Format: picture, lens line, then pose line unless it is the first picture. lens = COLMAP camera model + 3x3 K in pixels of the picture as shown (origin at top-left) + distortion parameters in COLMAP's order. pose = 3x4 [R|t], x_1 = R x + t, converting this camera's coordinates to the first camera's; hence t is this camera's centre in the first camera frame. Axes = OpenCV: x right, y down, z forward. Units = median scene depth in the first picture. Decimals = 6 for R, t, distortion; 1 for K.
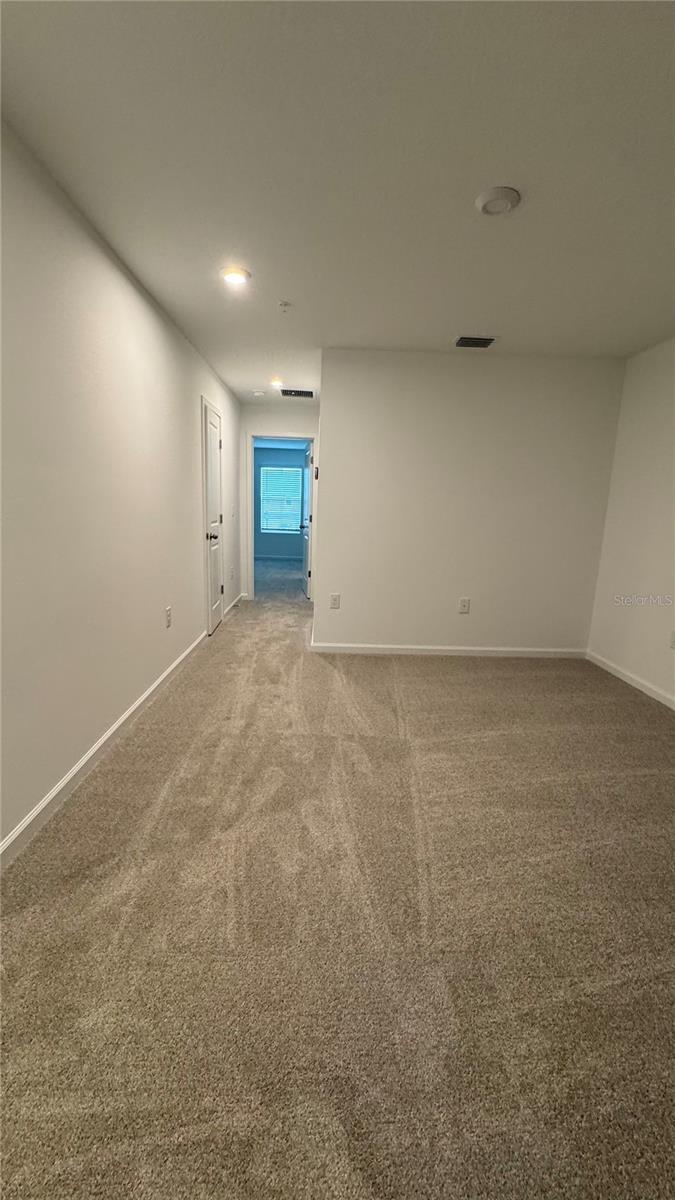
lens RADIAL K [[478.9, 0, 339.1], [0, 478.9, 599.1], [0, 0, 1]] dist [-0.002557, 0.000379]
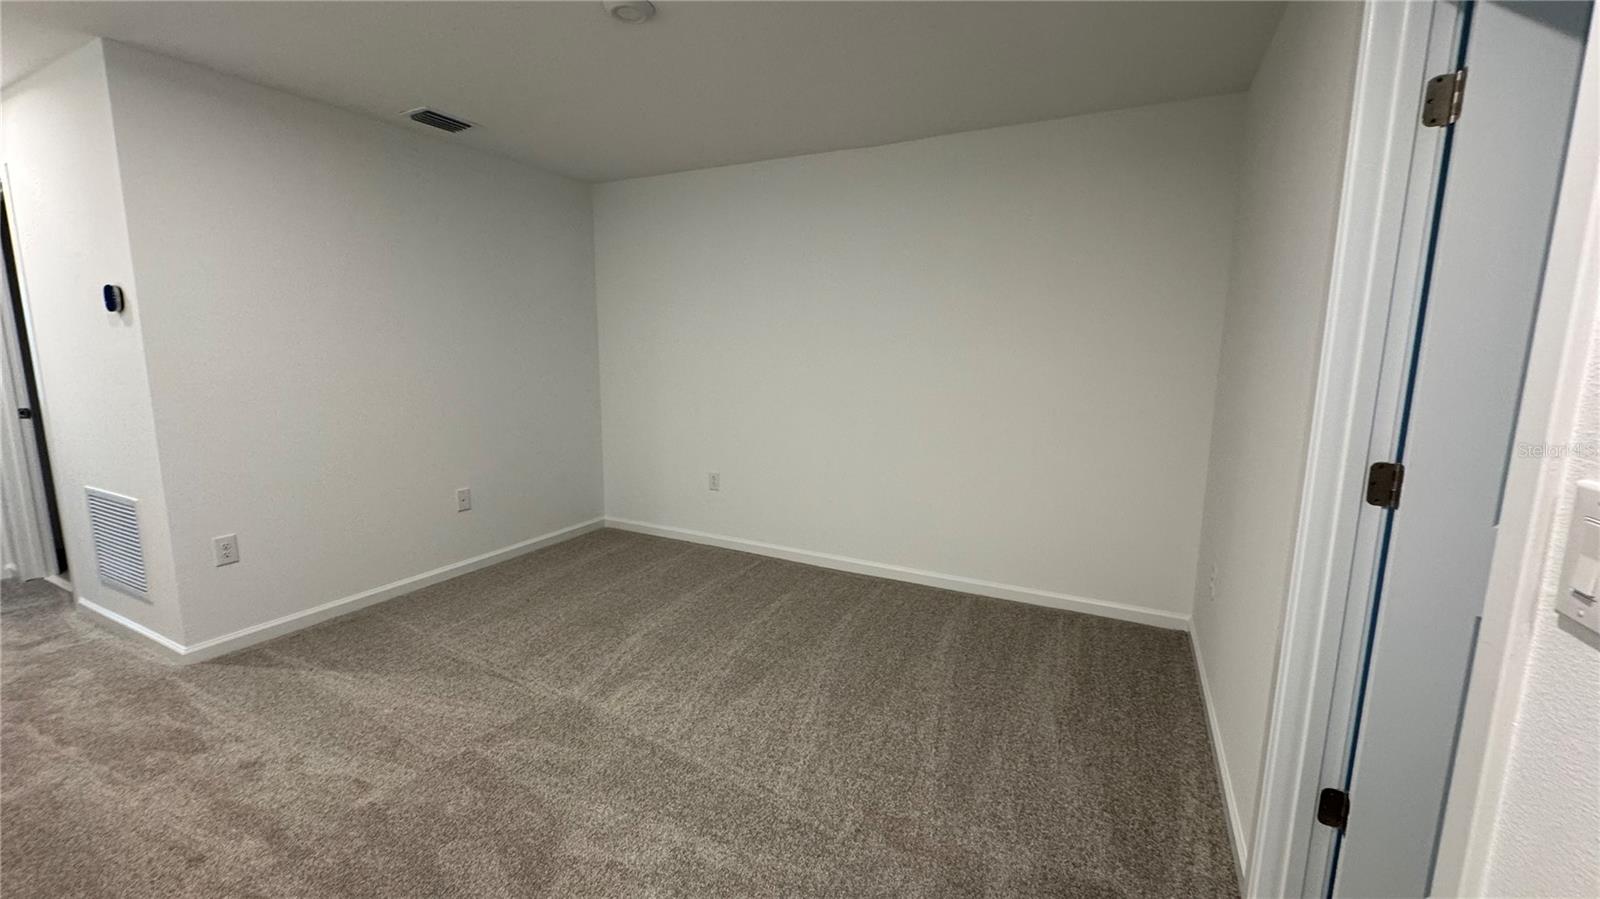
lens RADIAL K [[638.6, 0, 801.2], [0, 638.6, 448.2], [0, 0, 1]] dist [-0.002557, 0.000379]
pose [[0.482088, -0.165180, 0.860411, -0.338432], [0.174379, 0.980508, 0.090531, -0.069129], [-0.858593, 0.106394, 0.501496, 0.146103]]
